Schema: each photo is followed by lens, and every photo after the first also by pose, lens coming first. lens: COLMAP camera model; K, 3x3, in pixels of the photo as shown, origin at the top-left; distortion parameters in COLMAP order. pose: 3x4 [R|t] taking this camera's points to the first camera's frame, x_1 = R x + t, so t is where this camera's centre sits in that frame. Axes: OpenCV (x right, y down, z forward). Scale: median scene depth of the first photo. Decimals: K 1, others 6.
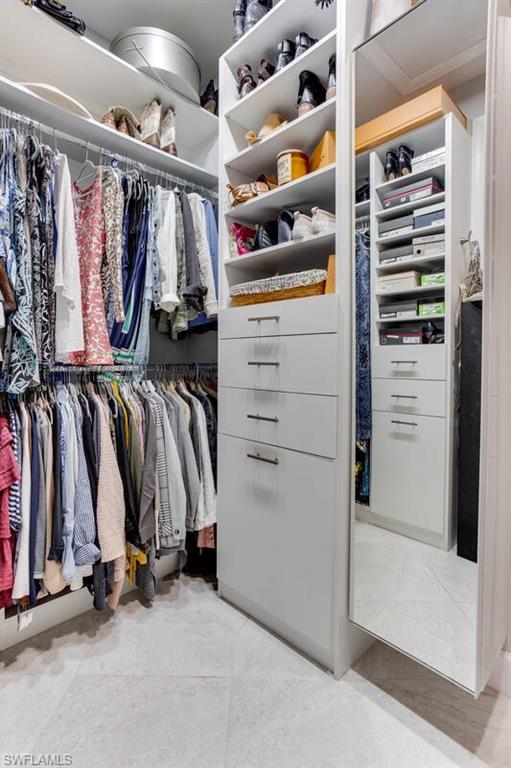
lens RADIAL K [[371.8, 0, 262.3], [0, 371.8, 365.8], [0, 0, 1]] dist [-0.000157, 0.000489]
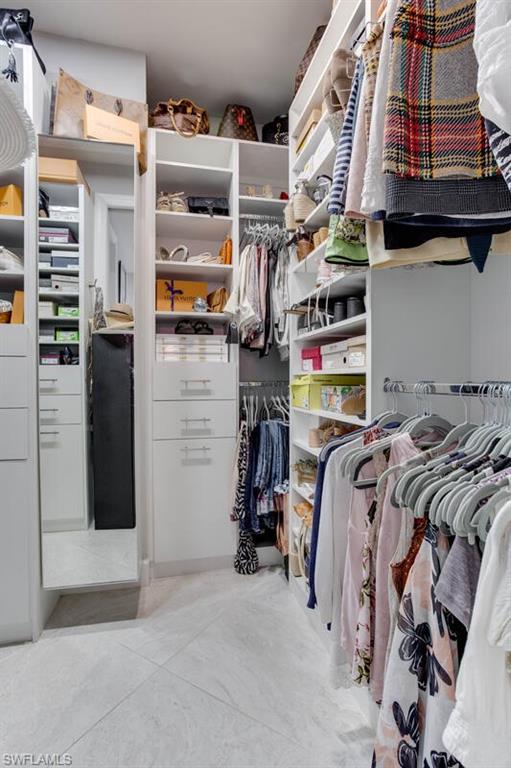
lens RADIAL K [[407.5, 0, 256.9], [0, 407.5, 378.7], [0, 0, 1]] dist [-0.032768, 0.017080]
pose [[0.526204, -0.011634, 0.850279, -0.347791], [0.020358, 0.999792, 0.001081, -0.003976], [-0.850115, 0.016741, 0.526331, -0.214750]]
